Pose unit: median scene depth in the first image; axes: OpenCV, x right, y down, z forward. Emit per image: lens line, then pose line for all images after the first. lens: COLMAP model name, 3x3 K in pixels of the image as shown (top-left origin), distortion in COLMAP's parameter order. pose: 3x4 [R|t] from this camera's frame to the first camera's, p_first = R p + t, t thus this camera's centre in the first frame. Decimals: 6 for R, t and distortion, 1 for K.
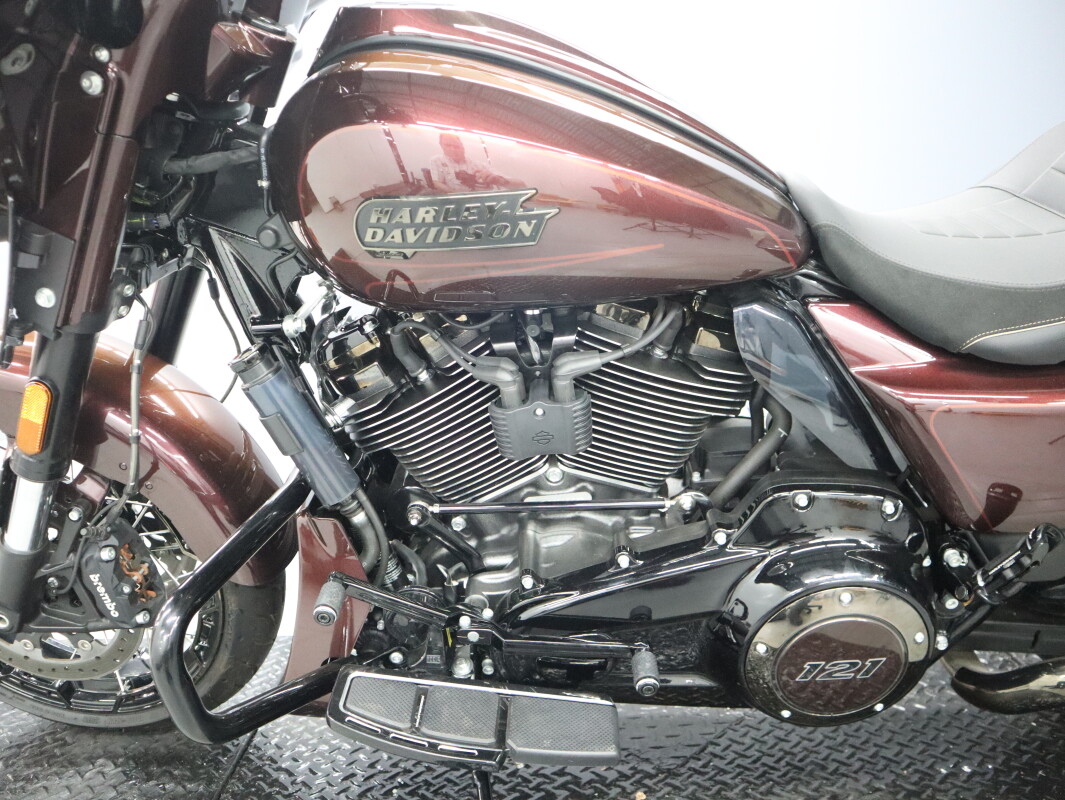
lens RADIAL K [[833.4, 0, 537.2], [0, 833.4, 403.0], [0, 0, 1]] dist [-0.114314, 0.077915]
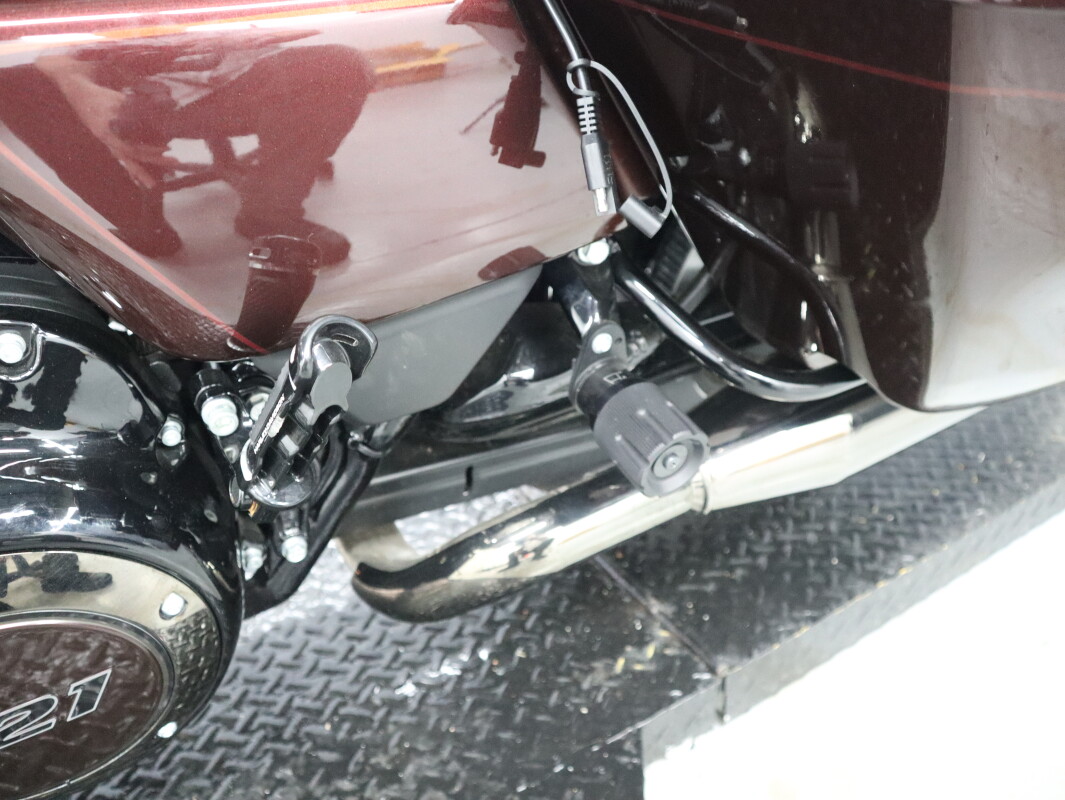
lens RADIAL K [[831.7, 0, 532.5], [0, 831.7, 400.0], [0, 0, 1]] dist [-0.121036, 0.077817]
pose [[0.865192, -0.261351, 0.427946, 0.438740], [0.147629, 0.948370, 0.280714, 0.071750], [-0.479216, -0.179695, 0.859105, 0.479358]]
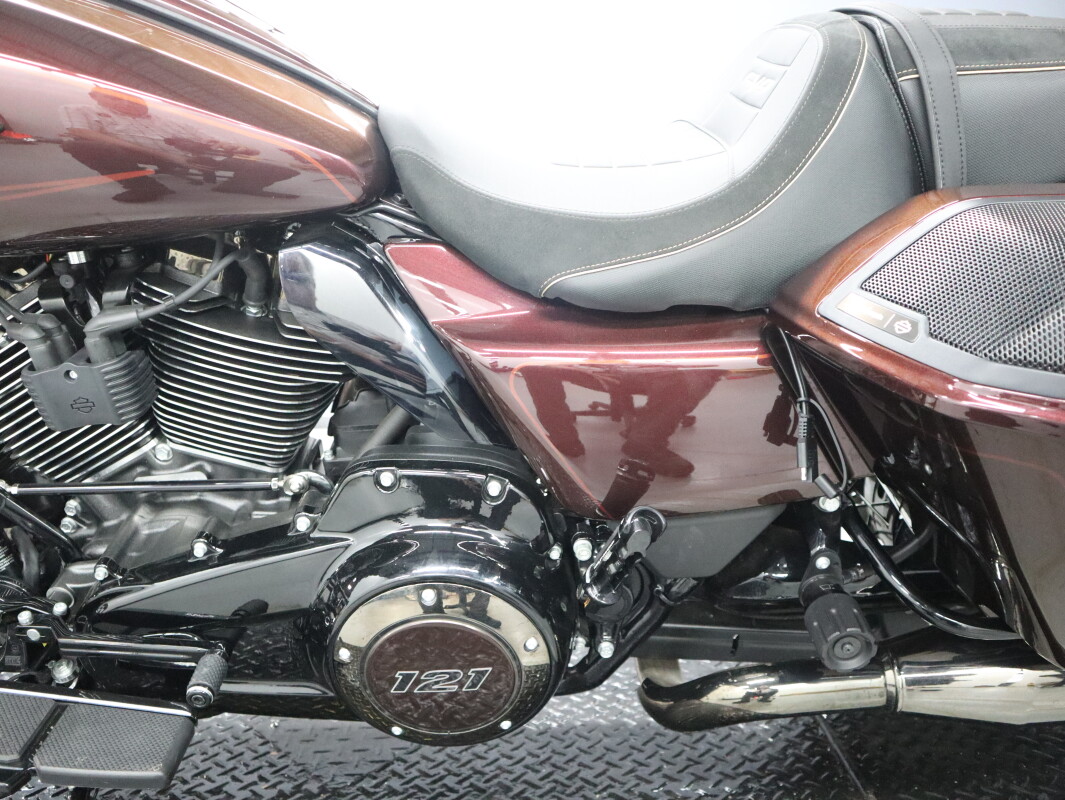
lens RADIAL K [[831.7, 0, 532.5], [0, 831.7, 400.0], [0, 0, 1]] dist [-0.121036, 0.077817]
pose [[0.999786, -0.001711, 0.020633, 0.414701], [0.001814, 0.999986, -0.004963, 0.038081], [-0.020624, 0.004999, 0.999775, 0.136848]]
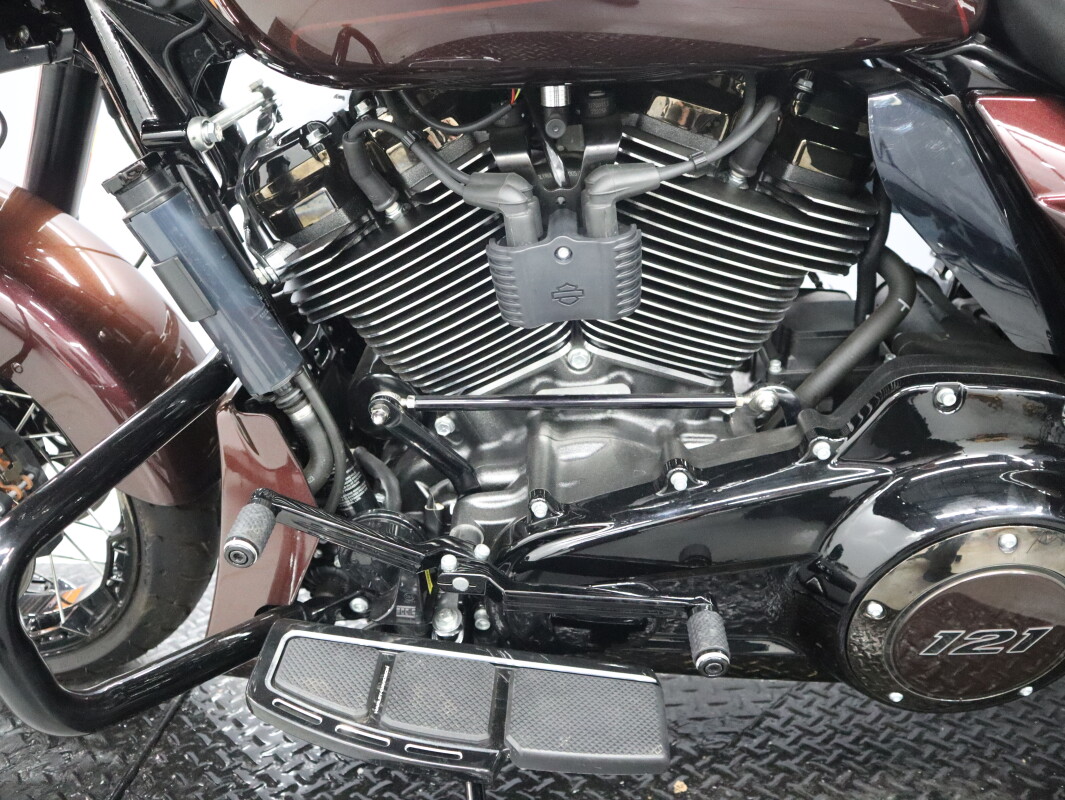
lens RADIAL K [[831.7, 0, 532.5], [0, 831.7, 400.0], [0, 0, 1]] dist [-0.121036, 0.077817]
pose [[0.999788, 0.017690, -0.010506, -0.011320], [-0.016648, 0.995613, 0.092078, 0.059247], [0.012089, -0.091884, 0.995696, 0.303416]]
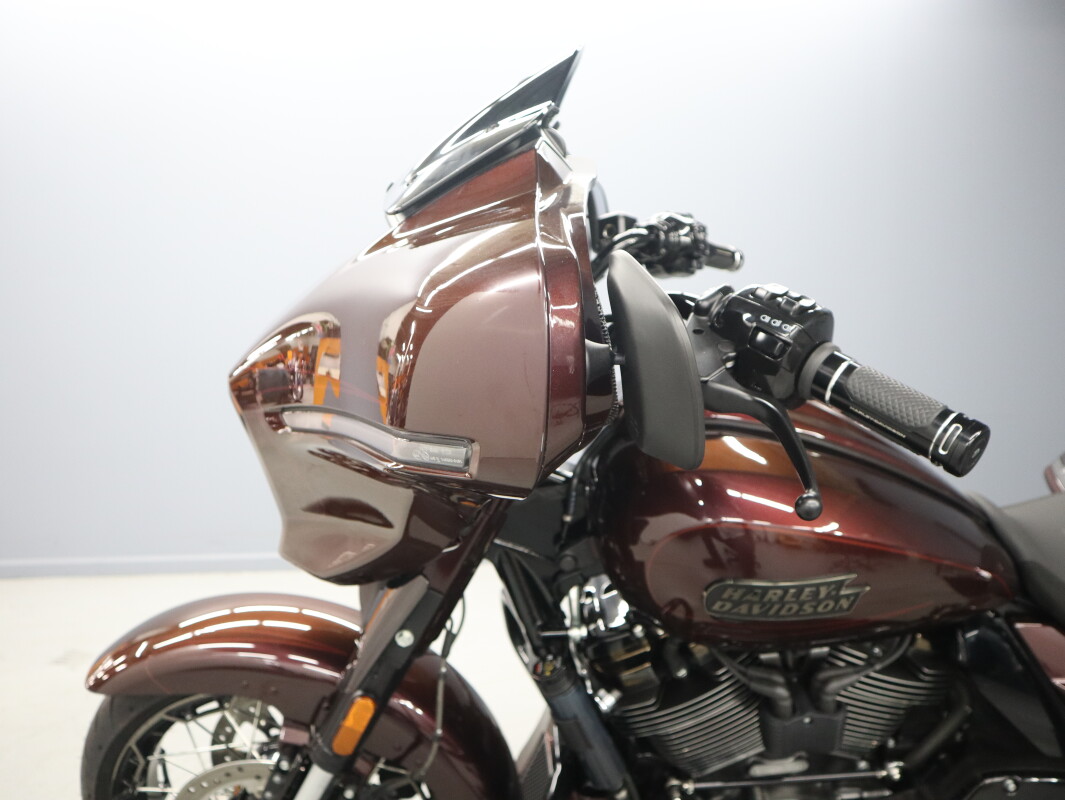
lens RADIAL K [[831.7, 0, 532.5], [0, 831.7, 400.0], [0, 0, 1]] dist [-0.121036, 0.077817]
pose [[0.997744, 0.020343, 0.063971, -0.423684], [-0.013122, 0.993696, -0.111342, -0.277563], [-0.065833, 0.110252, 0.991721, -0.157778]]
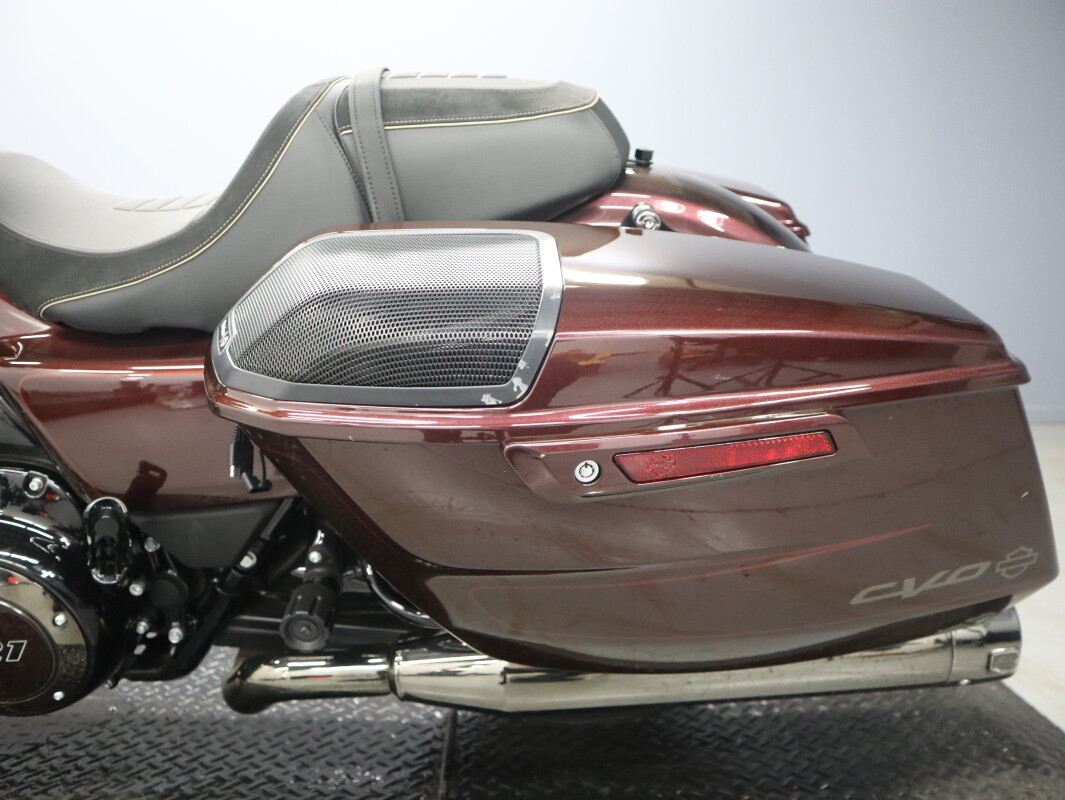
lens RADIAL K [[831.7, 0, 532.5], [0, 831.7, 400.0], [0, 0, 1]] dist [-0.121036, 0.077817]
pose [[0.999096, 0.013054, 0.040458, 0.901638], [-0.010942, 0.998589, -0.051974, 0.064822], [-0.041079, 0.051484, 0.997829, 0.012713]]
